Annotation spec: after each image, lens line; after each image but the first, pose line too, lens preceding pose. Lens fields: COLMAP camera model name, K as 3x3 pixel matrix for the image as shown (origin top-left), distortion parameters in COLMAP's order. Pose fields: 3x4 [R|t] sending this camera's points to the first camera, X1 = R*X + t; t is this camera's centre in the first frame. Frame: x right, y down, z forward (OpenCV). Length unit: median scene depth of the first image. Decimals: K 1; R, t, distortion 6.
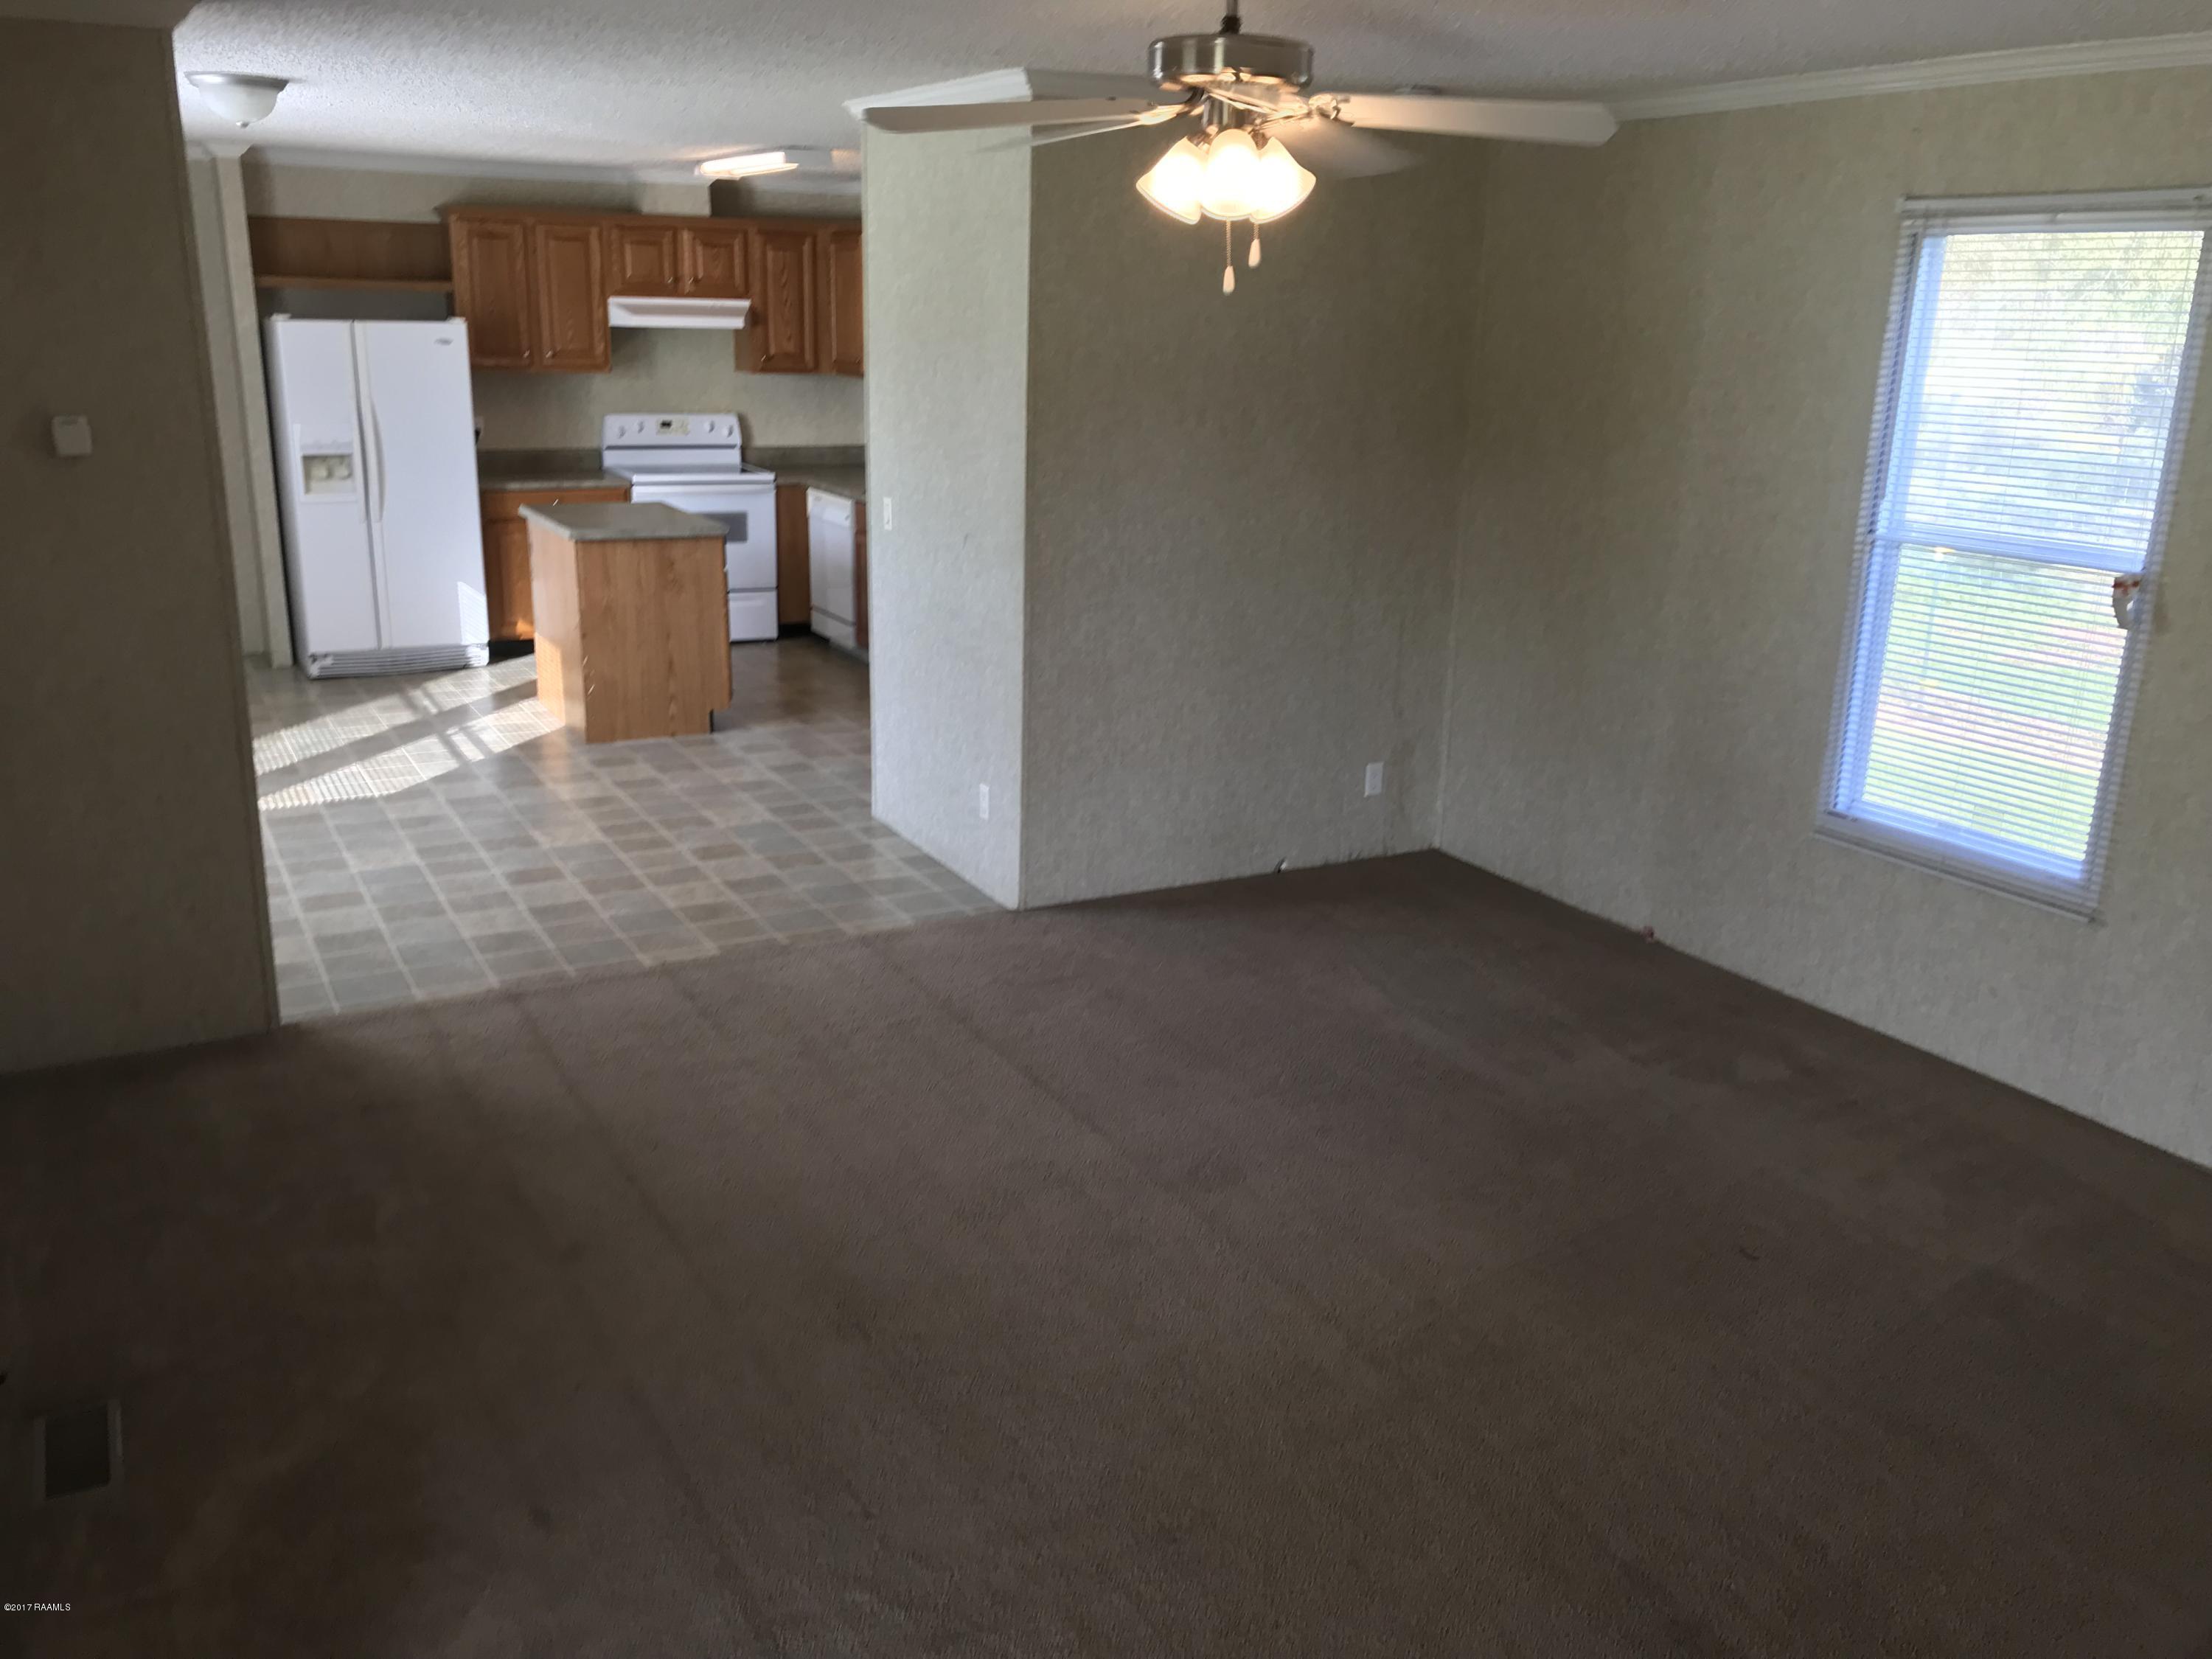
lens RADIAL K [[1839.8, 0, 1106.0], [0, 1839.8, 829.5], [0, 0, 1]] dist [-0.002723, -0.007386]
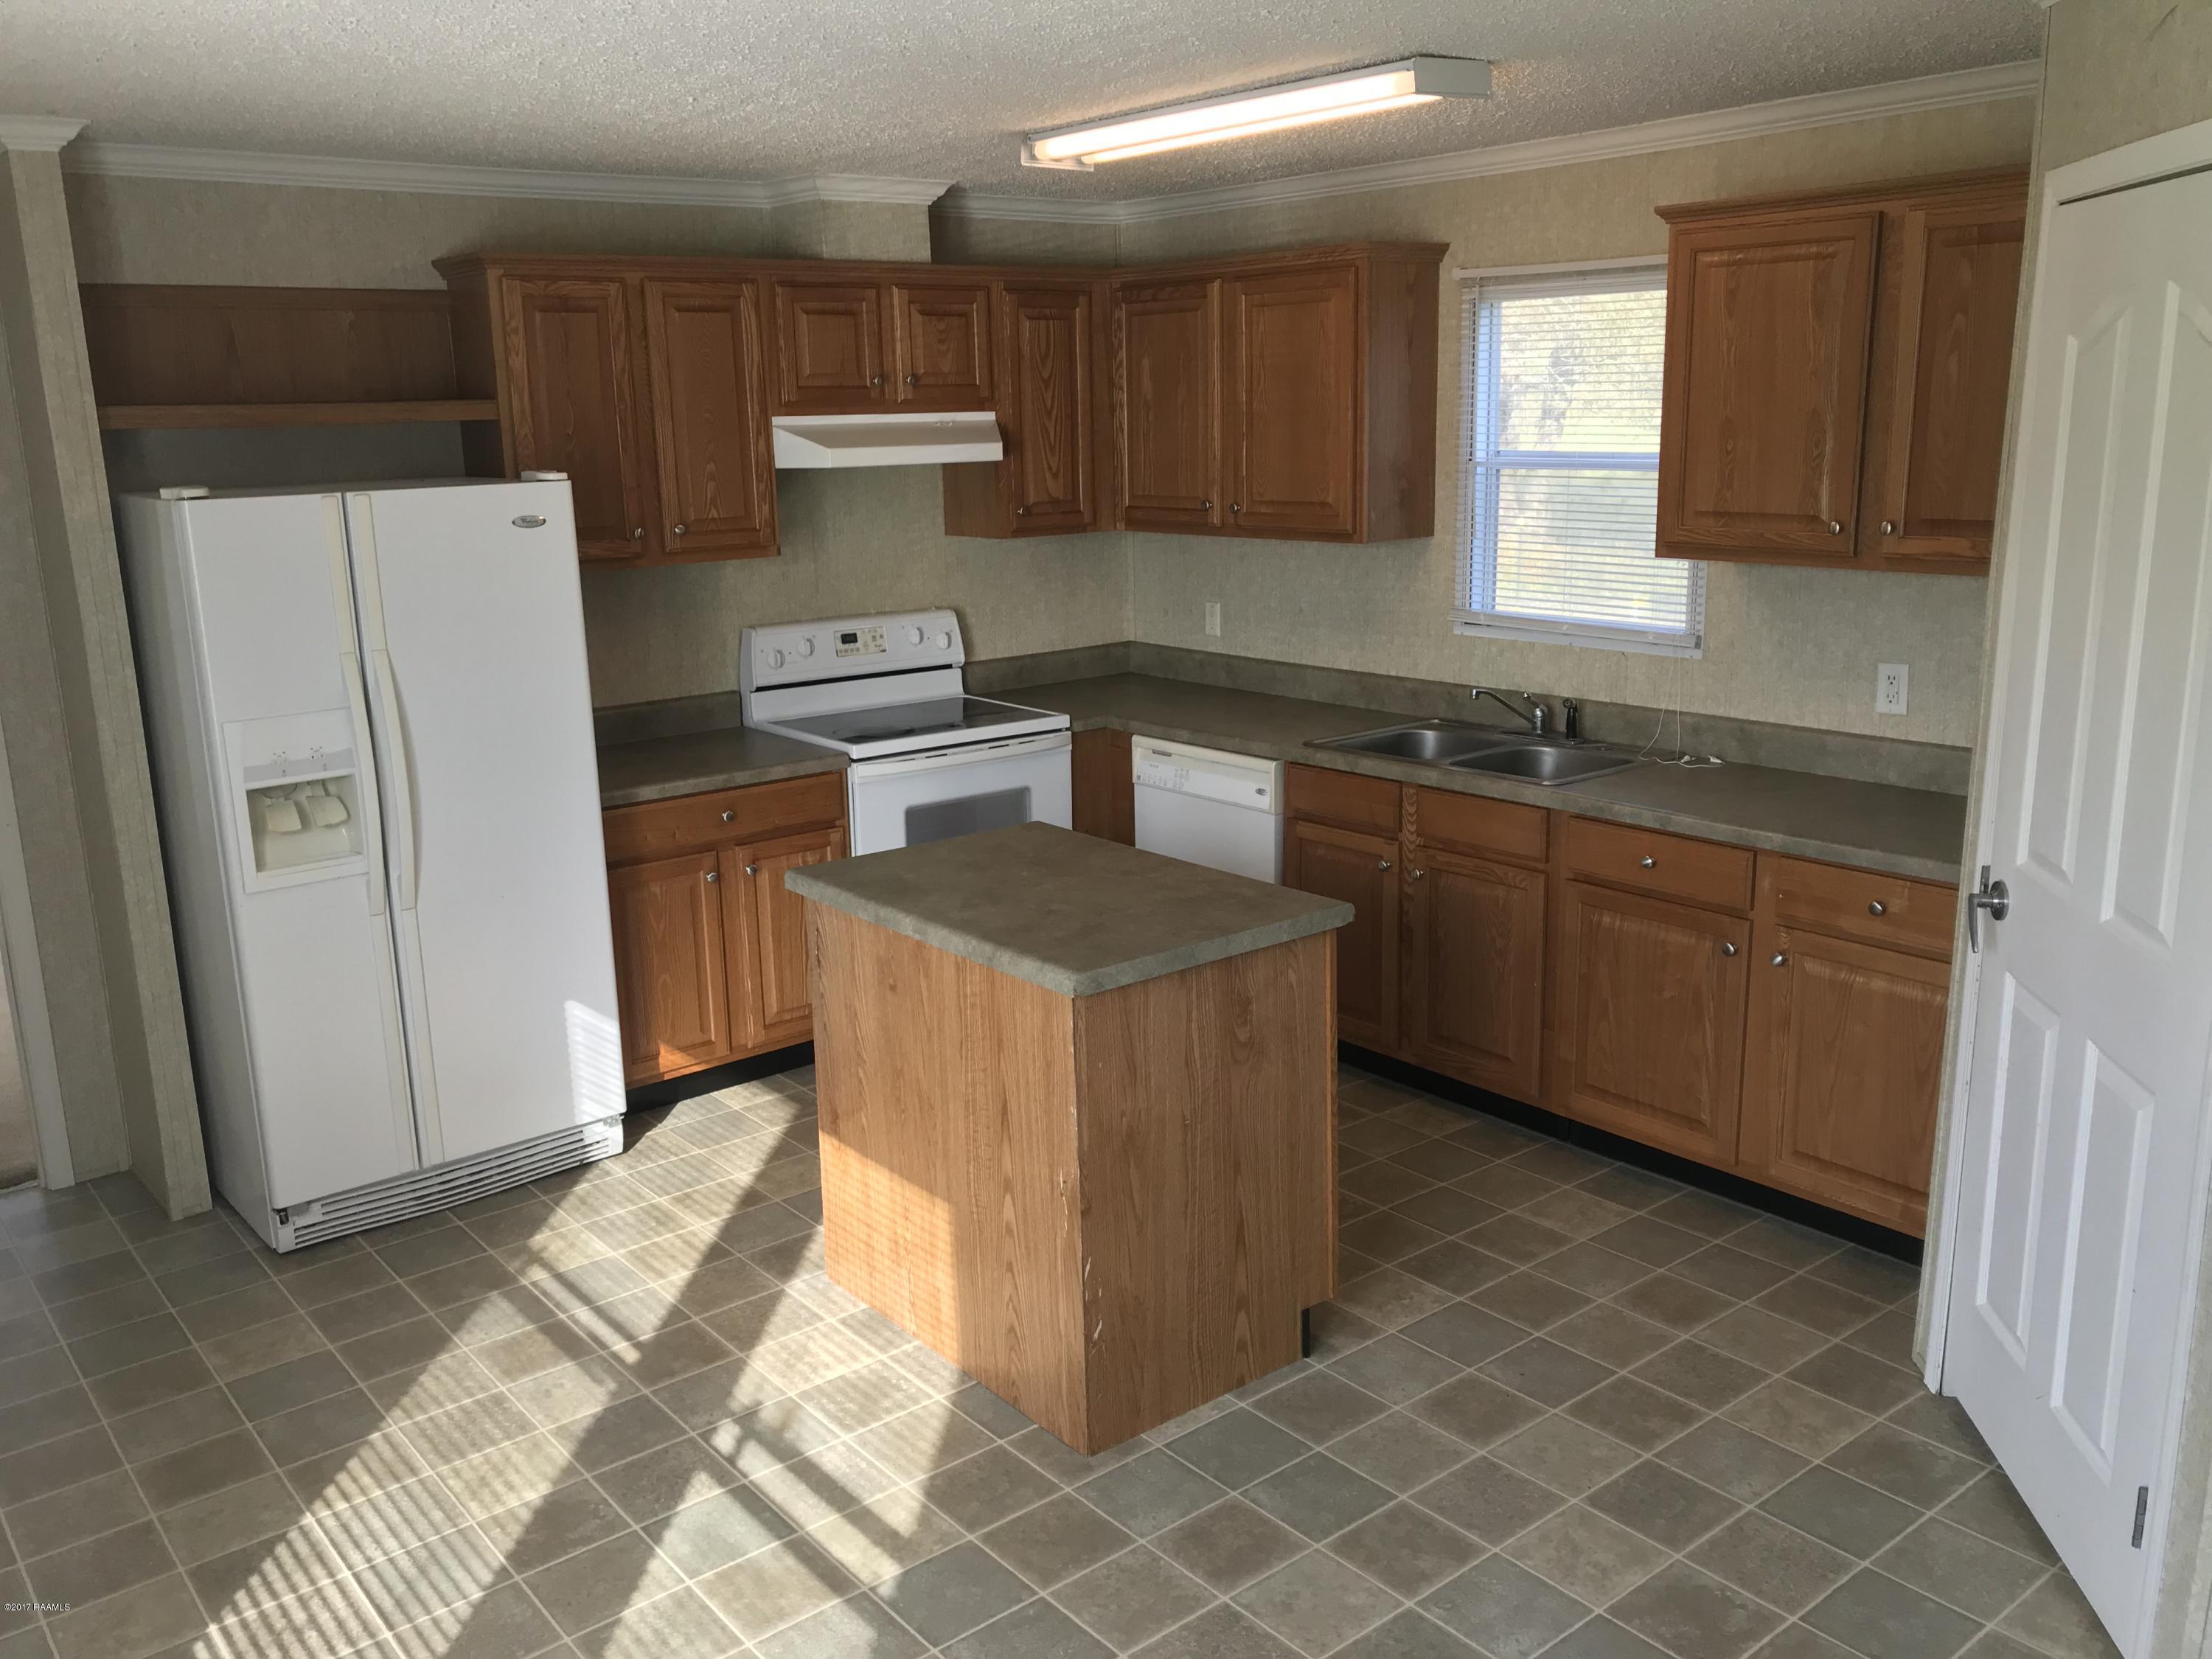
lens RADIAL K [[1839.8, 0, 1106.0], [0, 1839.8, 829.5], [0, 0, 1]] dist [-0.002723, -0.007386]
pose [[0.984201, -0.088593, 0.153298, -0.275547], [0.096971, 0.994126, -0.048054, -0.139957], [-0.148140, 0.062160, 0.987011, 0.482324]]
